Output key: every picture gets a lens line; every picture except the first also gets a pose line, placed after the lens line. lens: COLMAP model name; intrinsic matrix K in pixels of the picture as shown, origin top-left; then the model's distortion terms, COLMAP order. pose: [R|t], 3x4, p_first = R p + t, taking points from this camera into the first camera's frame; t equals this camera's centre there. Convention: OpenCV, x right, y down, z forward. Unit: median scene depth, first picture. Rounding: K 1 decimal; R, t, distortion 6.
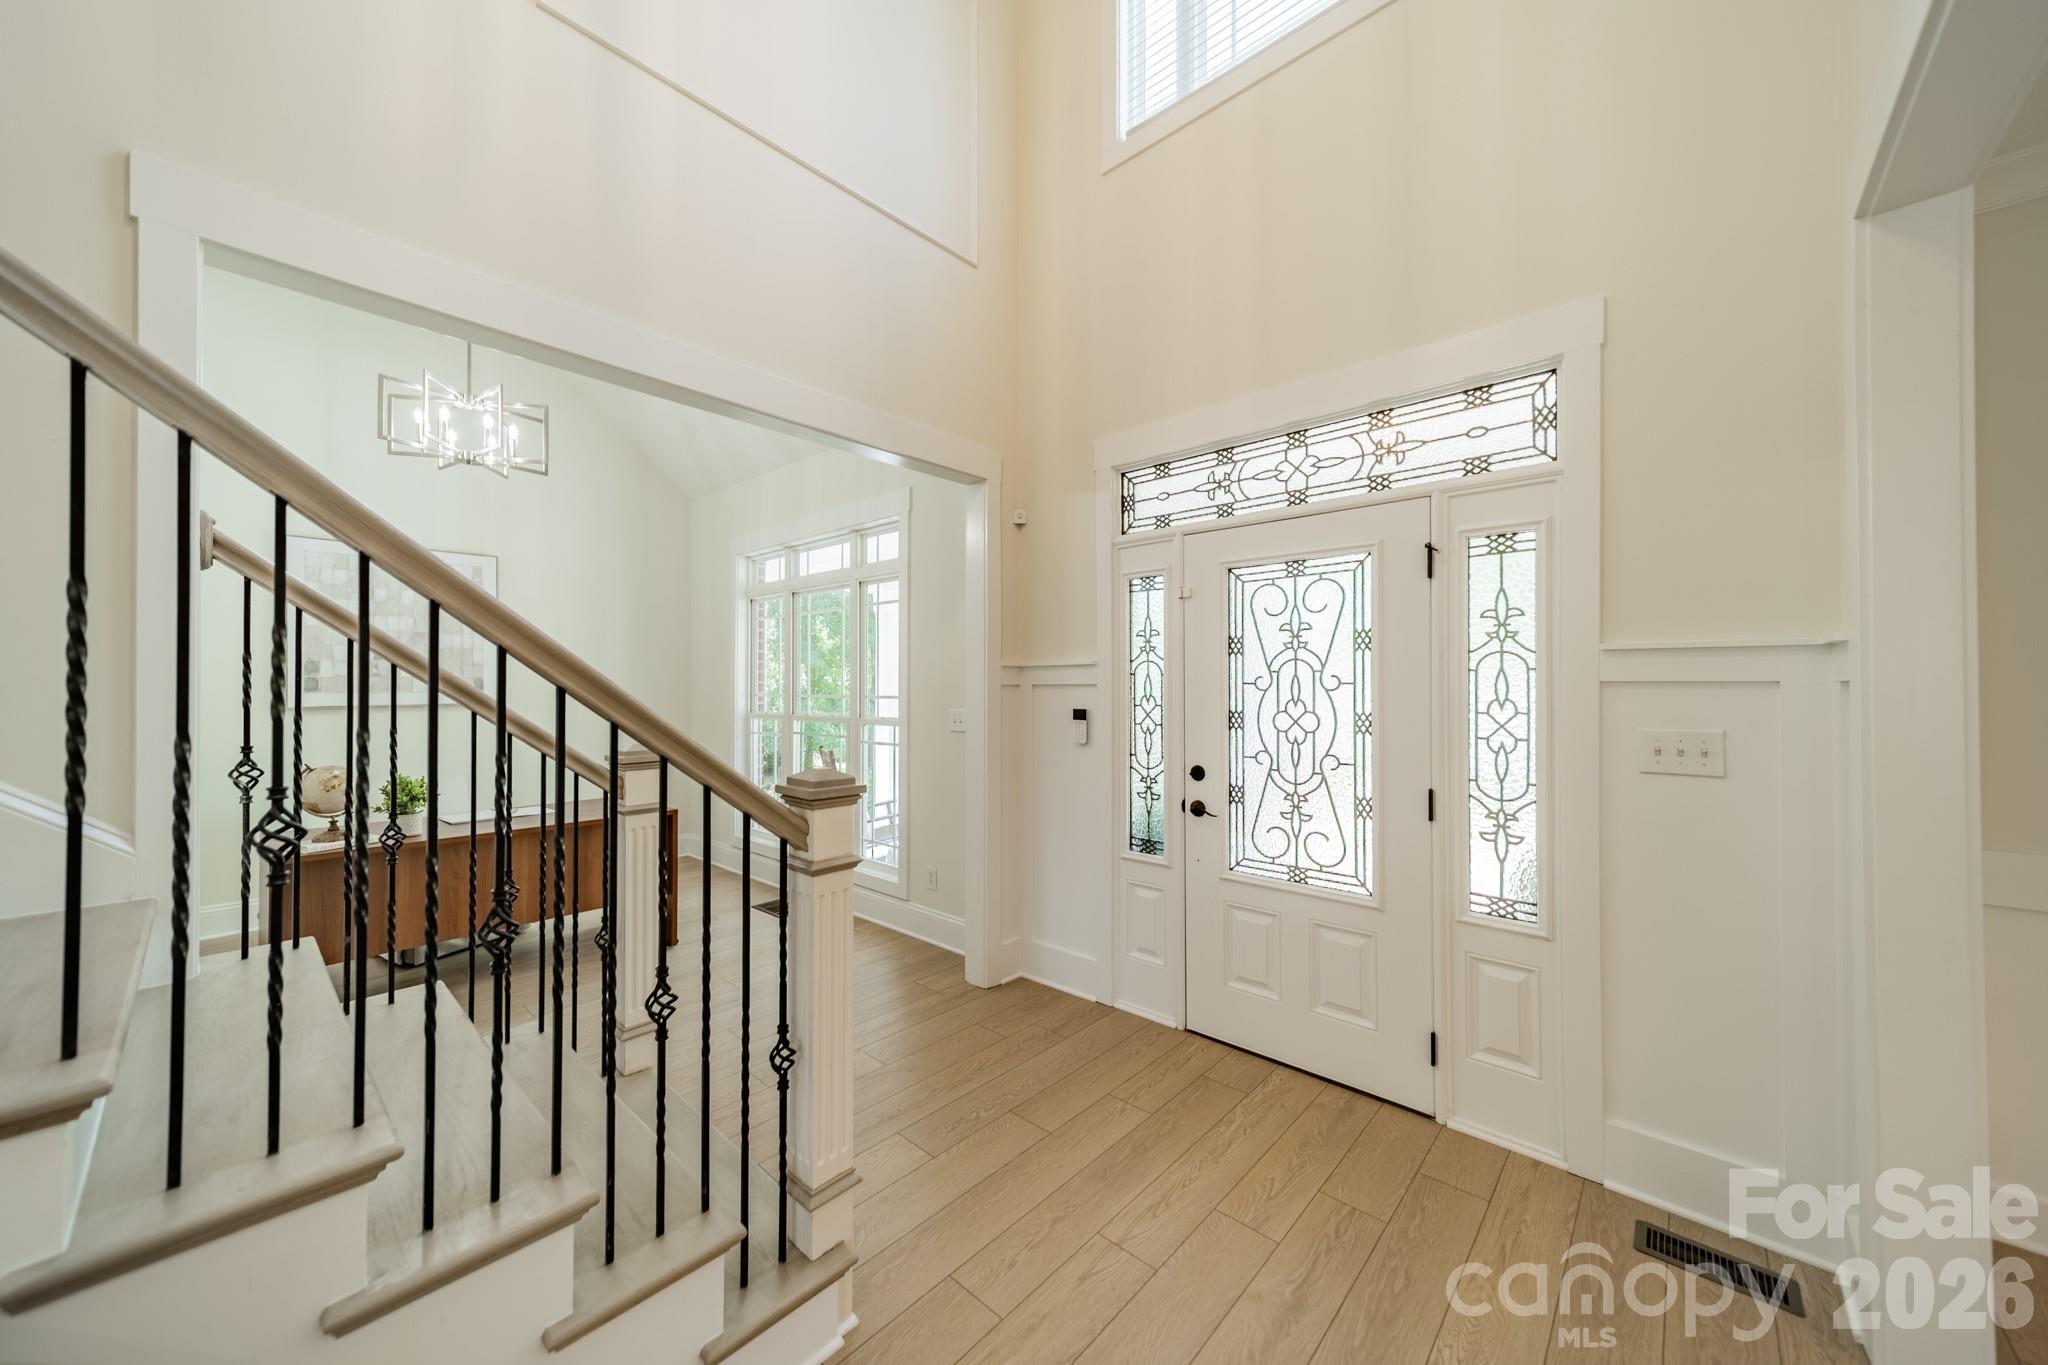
lens RADIAL K [[725.3, 0, 1029.8], [0, 725.3, 685.0], [0, 0, 1]] dist [0.009019, -0.000740]
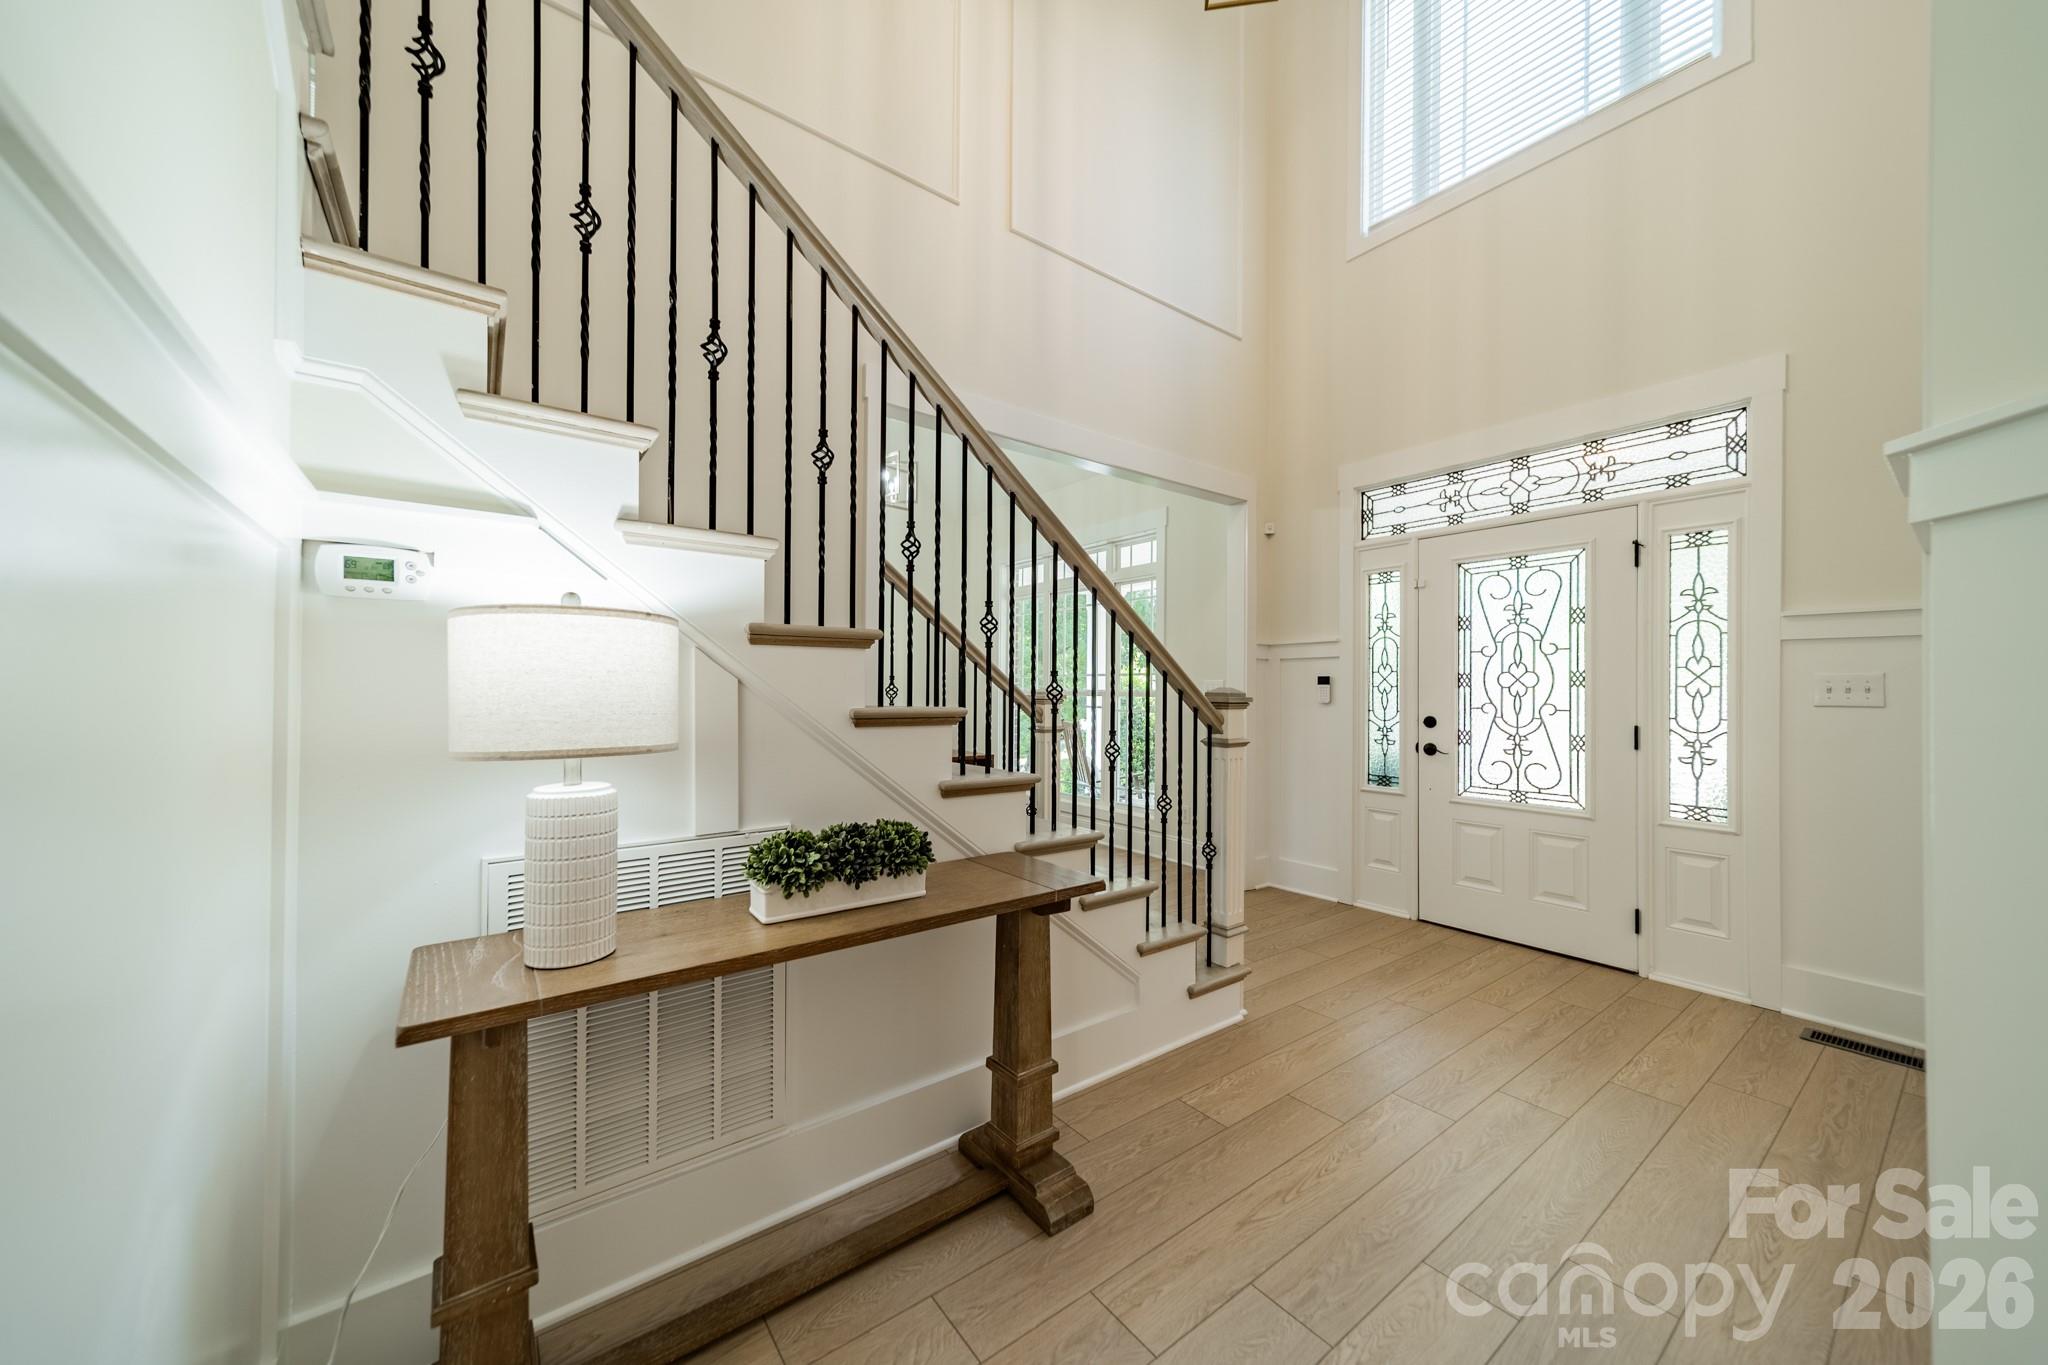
lens RADIAL K [[725.3, 0, 1025.5], [0, 725.3, 687.4], [0, 0, 1]] dist [0.009019, -0.000740]
pose [[0.981494, 0.005849, -0.191405, -0.253754], [-0.006196, 0.999980, -0.001217, 0.071780], [0.191394, 0.002380, 0.981510, -0.458099]]
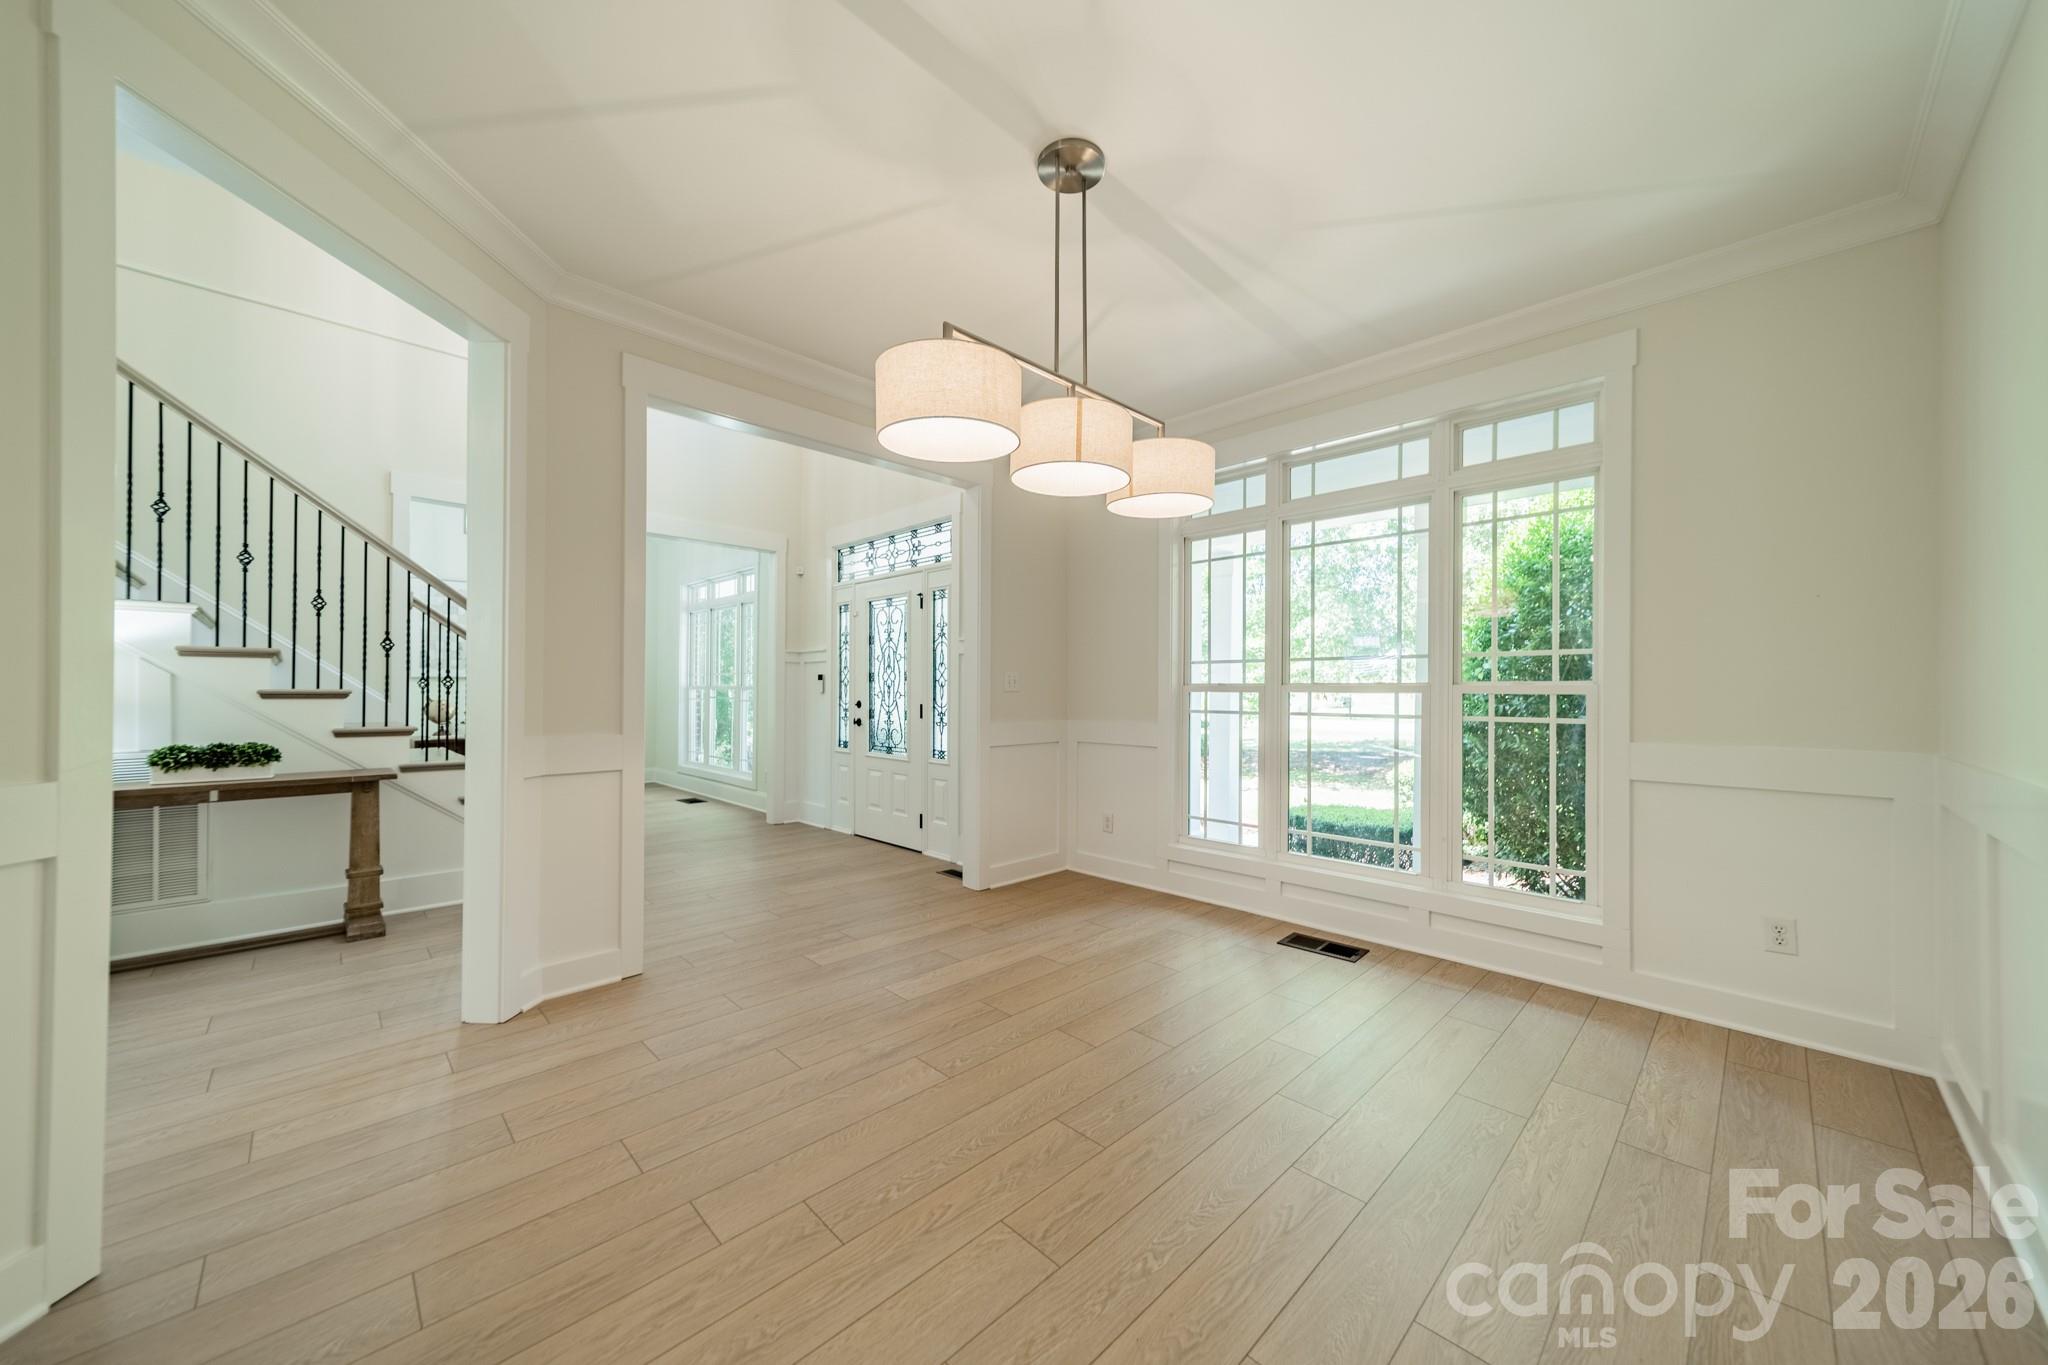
lens RADIAL K [[725.3, 0, 1032.1], [0, 725.3, 686.4], [0, 0, 1]] dist [0.009019, -0.000740]
pose [[0.998520, 0.004971, -0.054154, 0.892214], [-0.005126, 0.999983, -0.002725, 0.082652], [0.054140, 0.002998, 0.998529, -1.052642]]
